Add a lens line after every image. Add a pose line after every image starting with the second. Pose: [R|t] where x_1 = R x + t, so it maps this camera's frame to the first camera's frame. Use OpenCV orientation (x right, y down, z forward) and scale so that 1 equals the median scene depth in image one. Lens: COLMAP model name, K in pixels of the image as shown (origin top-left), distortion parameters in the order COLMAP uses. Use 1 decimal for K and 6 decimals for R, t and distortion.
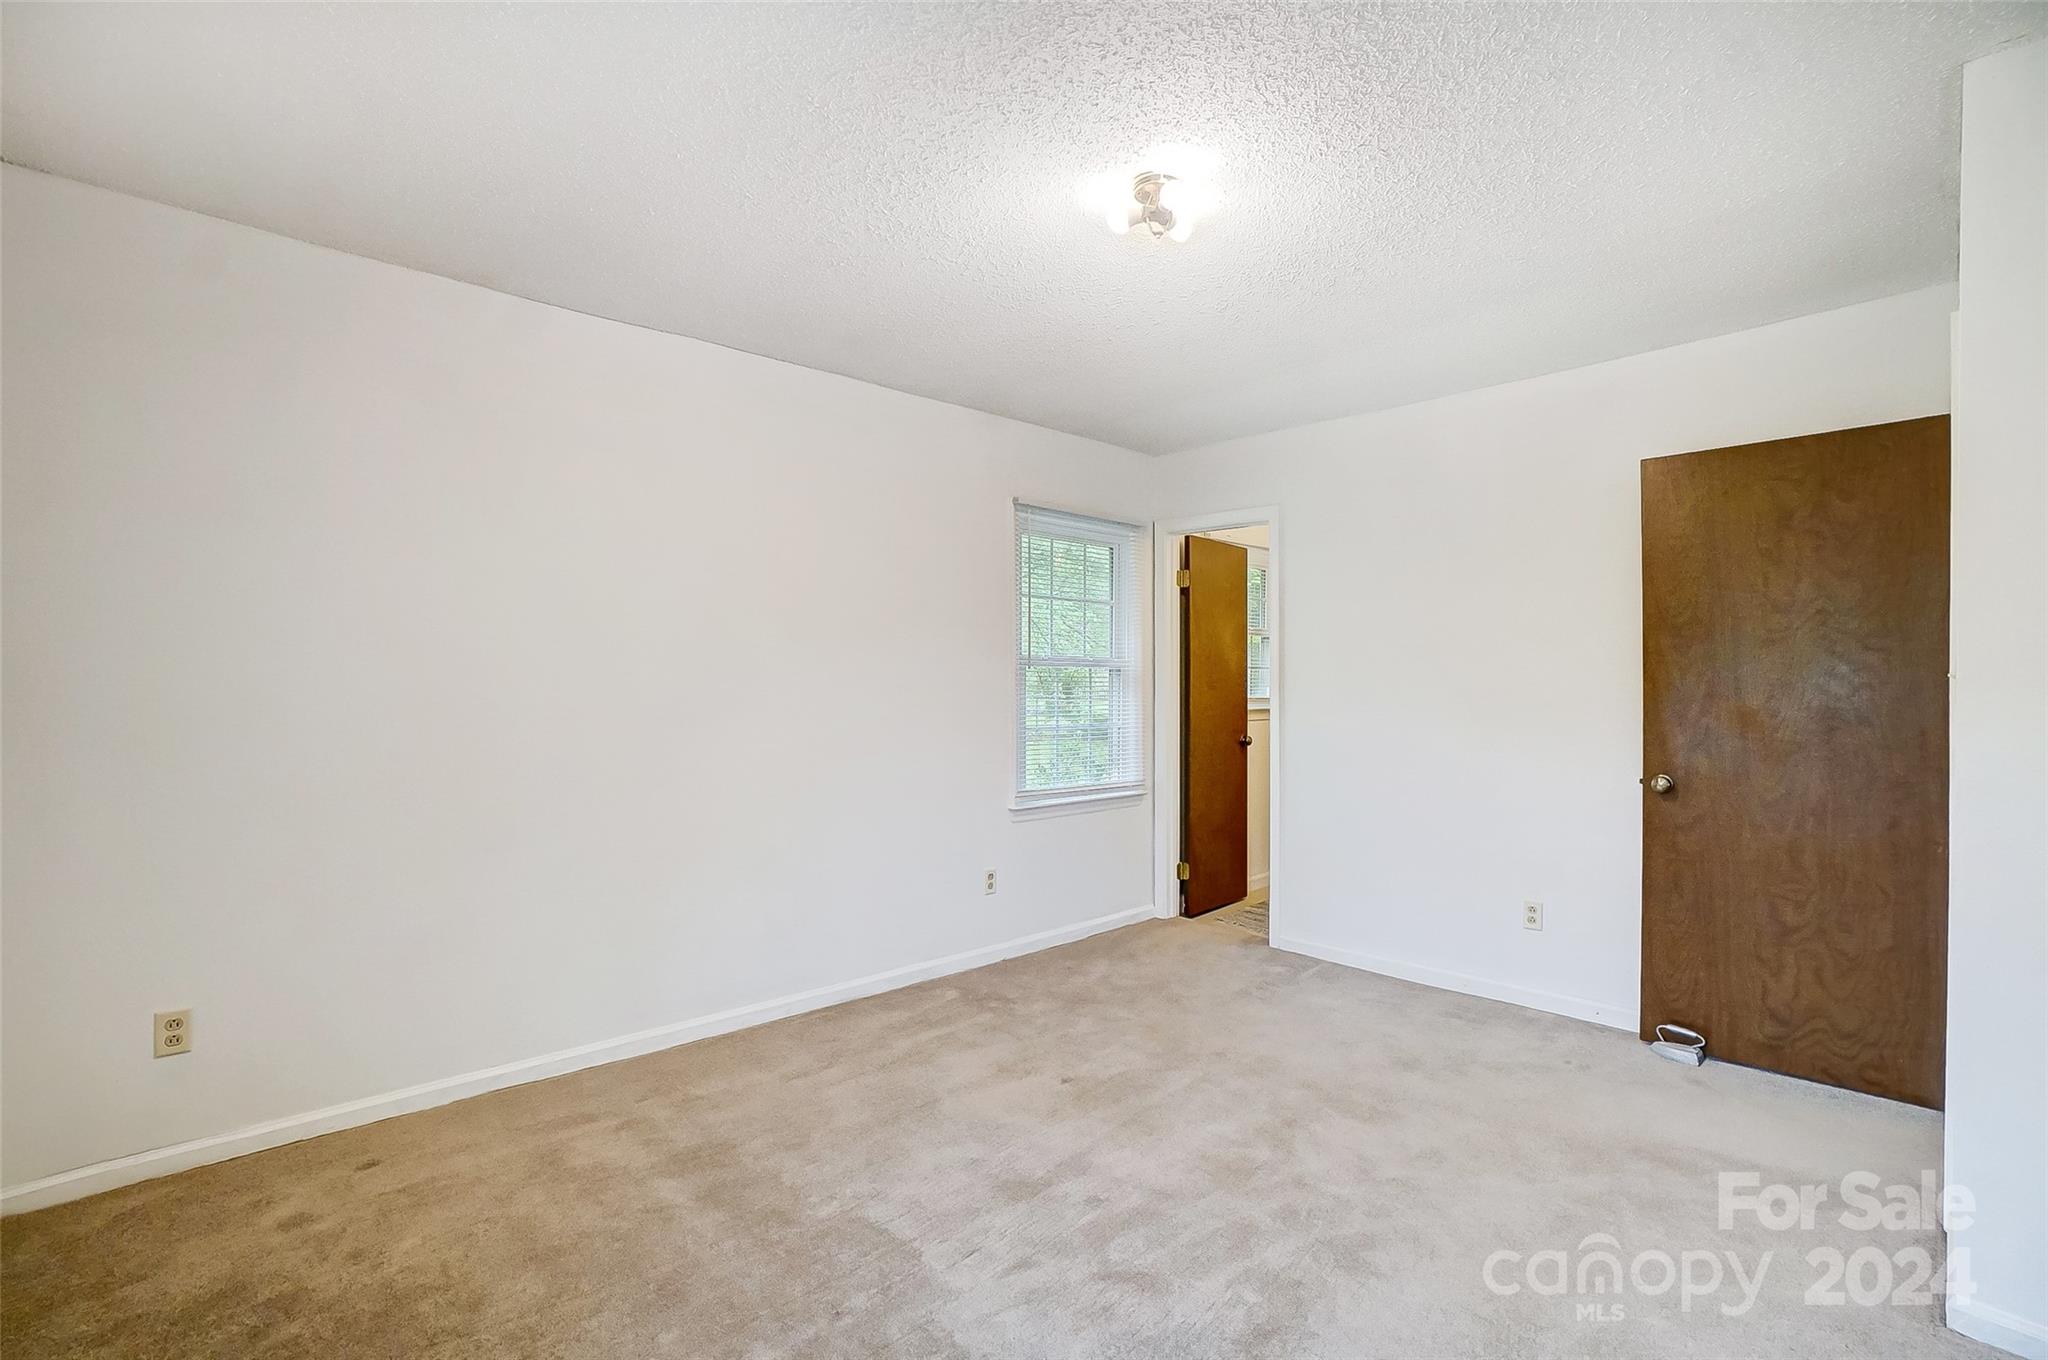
lens RADIAL K [[932.0, 0, 1004.6], [0, 932.0, 682.1], [0, 0, 1]] dist [-0.052521, 0.025622]
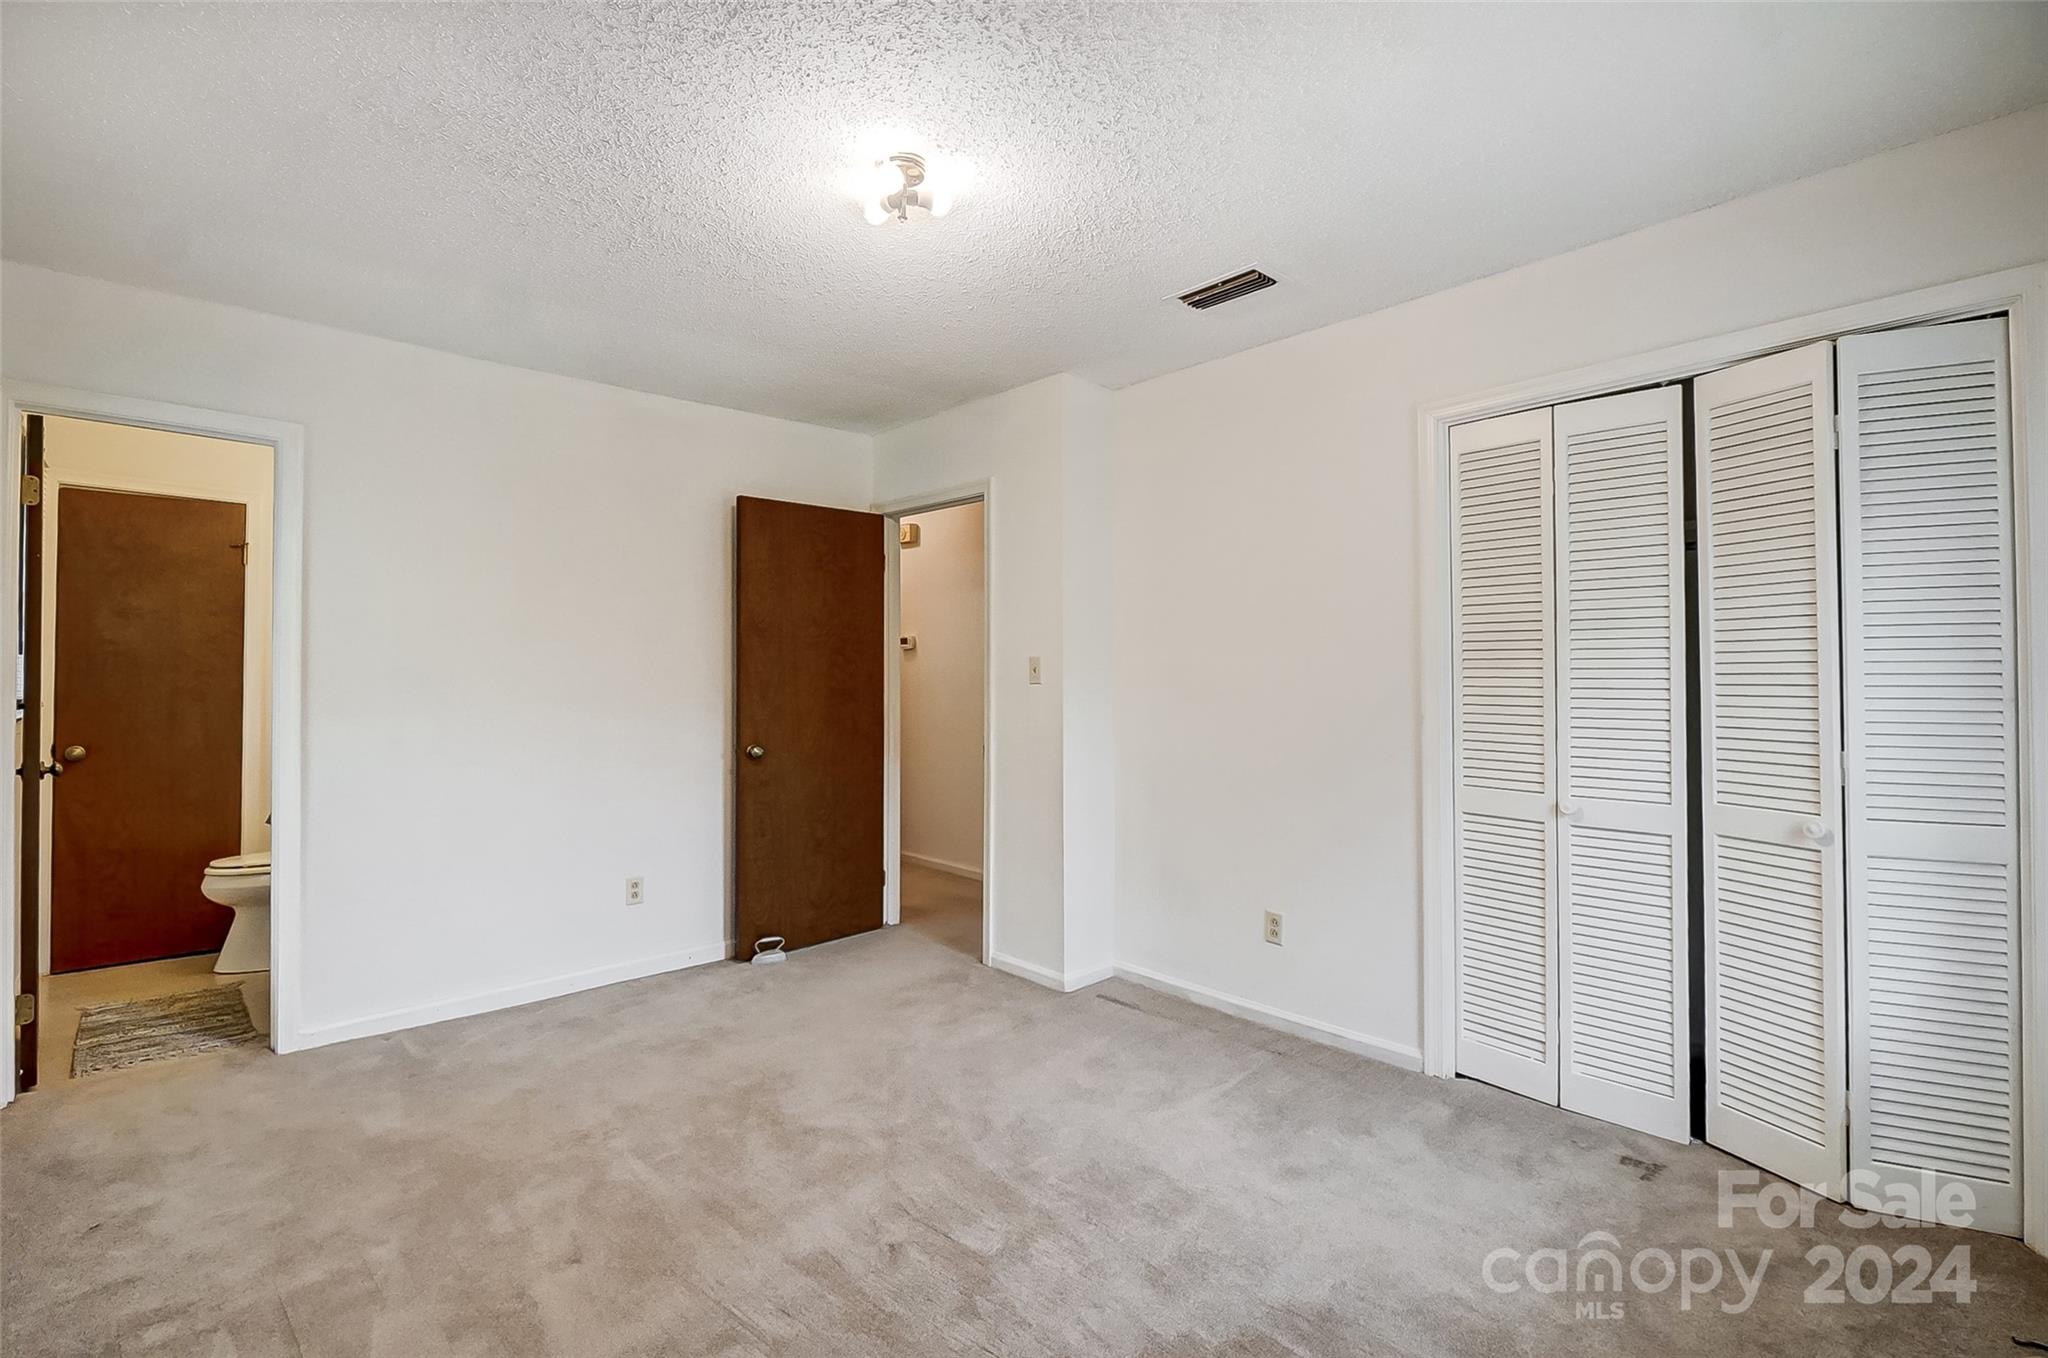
lens RADIAL K [[910.1, 0, 1019.4], [0, 910.1, 668.5], [0, 0, 1]] dist [-0.002547, -0.000101]
pose [[0.007439, 0.011614, 0.999905, -0.556779], [0.010125, 0.999880, -0.011689, 0.014225], [-0.999921, 0.010211, 0.007321, 0.624853]]
